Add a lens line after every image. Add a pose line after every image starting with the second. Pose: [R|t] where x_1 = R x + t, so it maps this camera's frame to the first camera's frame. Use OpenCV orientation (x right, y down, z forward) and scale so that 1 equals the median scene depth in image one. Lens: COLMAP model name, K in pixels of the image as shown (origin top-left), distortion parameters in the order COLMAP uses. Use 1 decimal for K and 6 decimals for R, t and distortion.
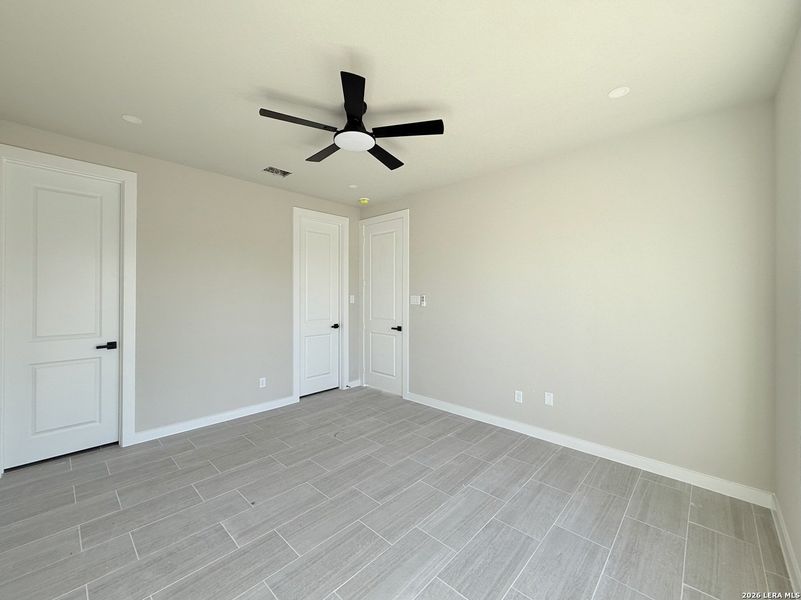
lens RADIAL K [[328.2, 0, 397.6], [0, 328.2, 301.8], [0, 0, 1]] dist [0.000300, 0.000346]
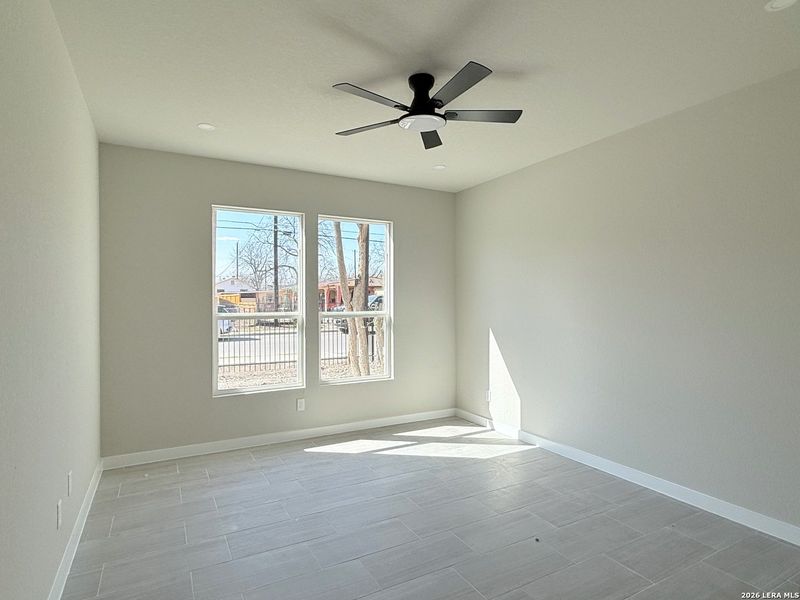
lens RADIAL K [[438.4, 0, 395.7], [0, 438.4, 301.3], [0, 0, 1]] dist [0.000407, 0.000634]
pose [[-0.950762, -0.000805, 0.309922, -0.347882], [0.005433, 0.999800, 0.019264, -0.030989], [-0.309875, 0.019999, -0.950567, 1.729086]]
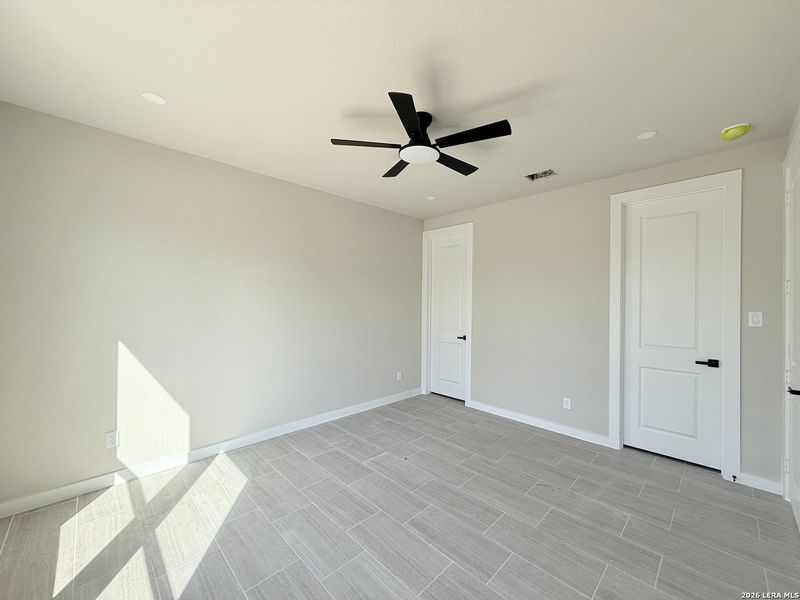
lens RADIAL K [[316.8, 0, 398.8], [0, 316.8, 311.7], [0, 0, 1]] dist [0.000277, 0.000044]
pose [[-0.035376, 0.027947, -0.998983, 0.674308], [-0.032695, 0.999041, 0.029107, -0.026610], [0.998839, 0.033691, -0.034428, 0.781946]]
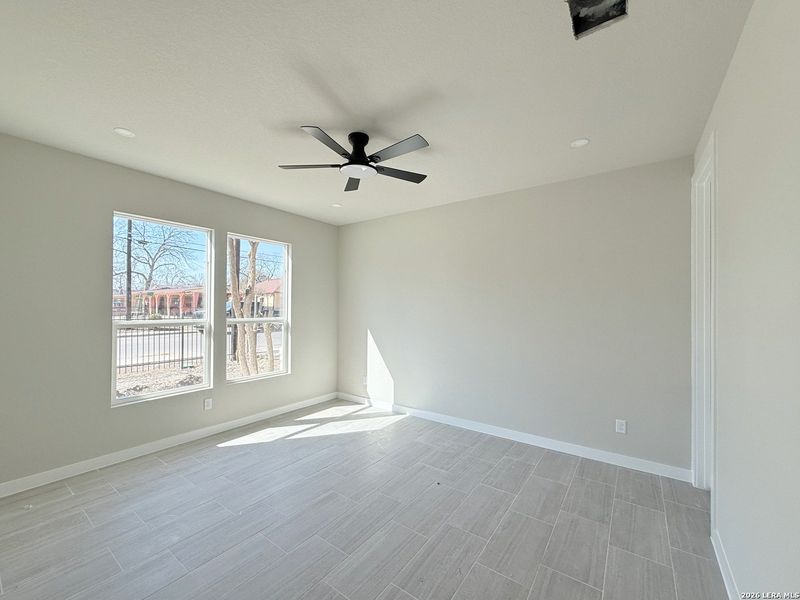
lens RADIAL K [[327.8, 0, 397.1], [0, 327.8, 301.8], [0, 0, 1]] dist [0.000300, 0.000346]
pose [[-0.992175, -0.011383, -0.124335, -0.103062], [-0.011871, 0.999924, 0.003182, -0.045123], [0.124290, 0.004633, -0.992235, 1.707782]]
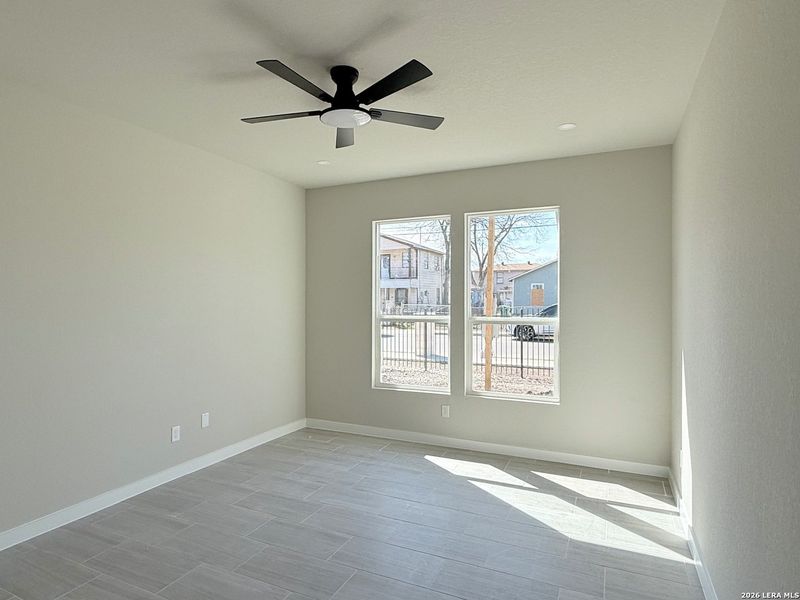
lens RADIAL K [[459.1, 0, 400.0], [0, 459.1, 300.0], [0, 0, 1]] dist [-0.000323, -0.000667]
pose [[-0.315546, -0.001777, 0.948909, -1.022366], [0.018964, 0.999787, 0.008178, -0.038658], [-0.948721, 0.020576, -0.315445, 0.991499]]
